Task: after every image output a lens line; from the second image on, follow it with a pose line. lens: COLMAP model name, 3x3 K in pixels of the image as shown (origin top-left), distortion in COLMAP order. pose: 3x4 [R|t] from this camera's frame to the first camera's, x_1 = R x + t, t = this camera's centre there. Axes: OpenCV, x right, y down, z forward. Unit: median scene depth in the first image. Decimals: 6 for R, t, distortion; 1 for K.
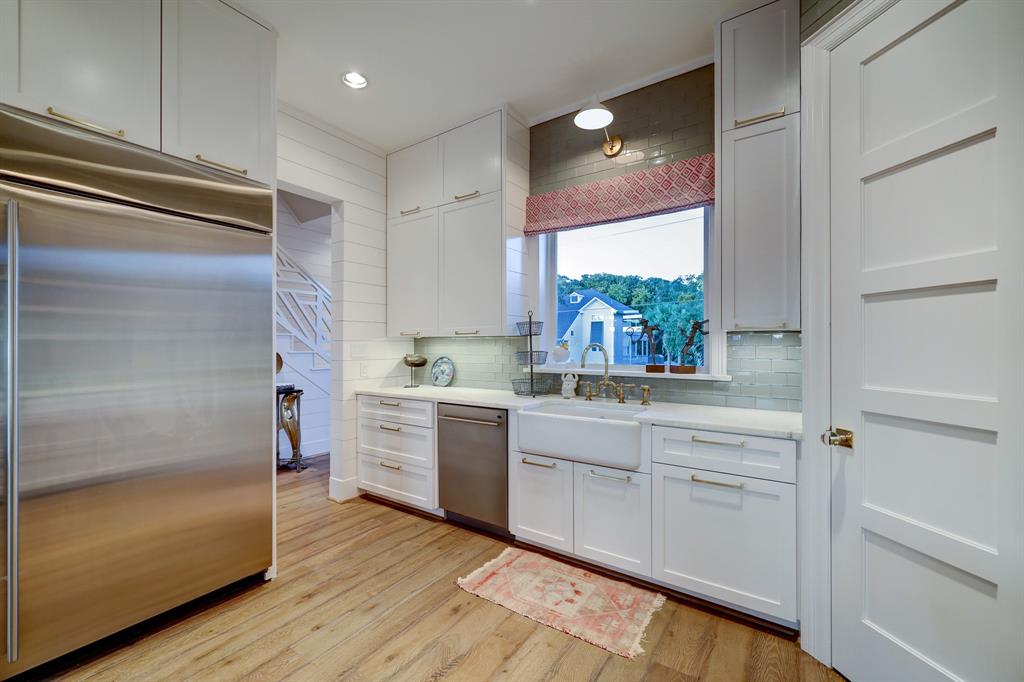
lens RADIAL K [[425.8, 0, 494.4], [0, 425.8, 343.1], [0, 0, 1]] dist [0.002410, 0.000017]
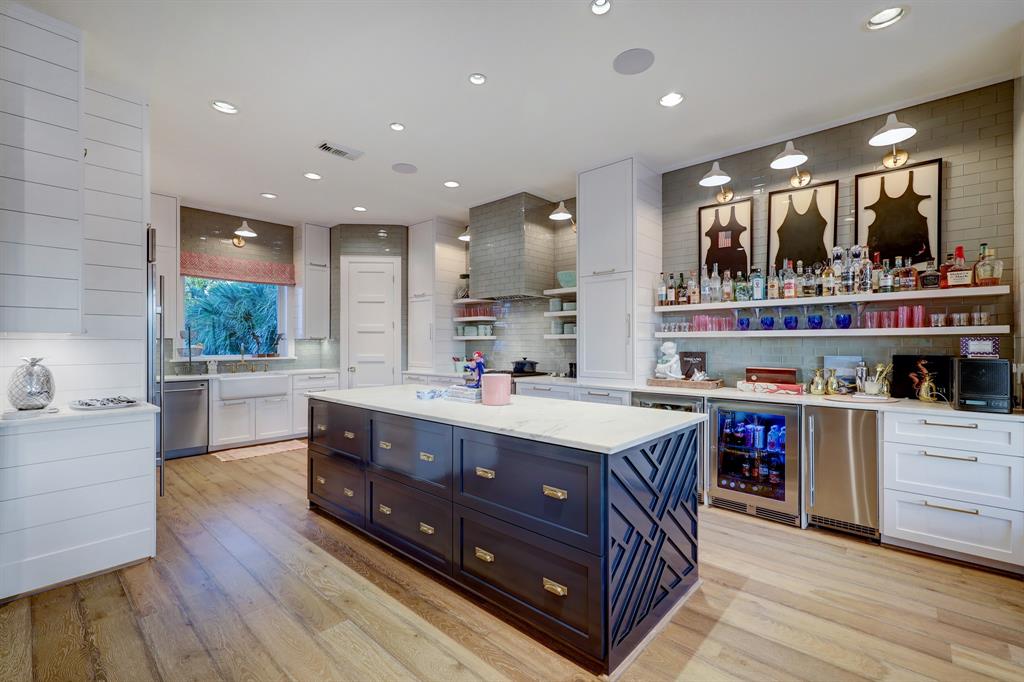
lens RADIAL K [[425.8, 0, 528.0], [0, 425.8, 342.3], [0, 0, 1]] dist [0.002410, 0.000017]
pose [[0.110470, 0.001373, 0.993879, -1.532473], [-0.003830, 0.999992, -0.000955, -0.008815], [-0.993872, -0.003701, 0.110474, -0.526723]]
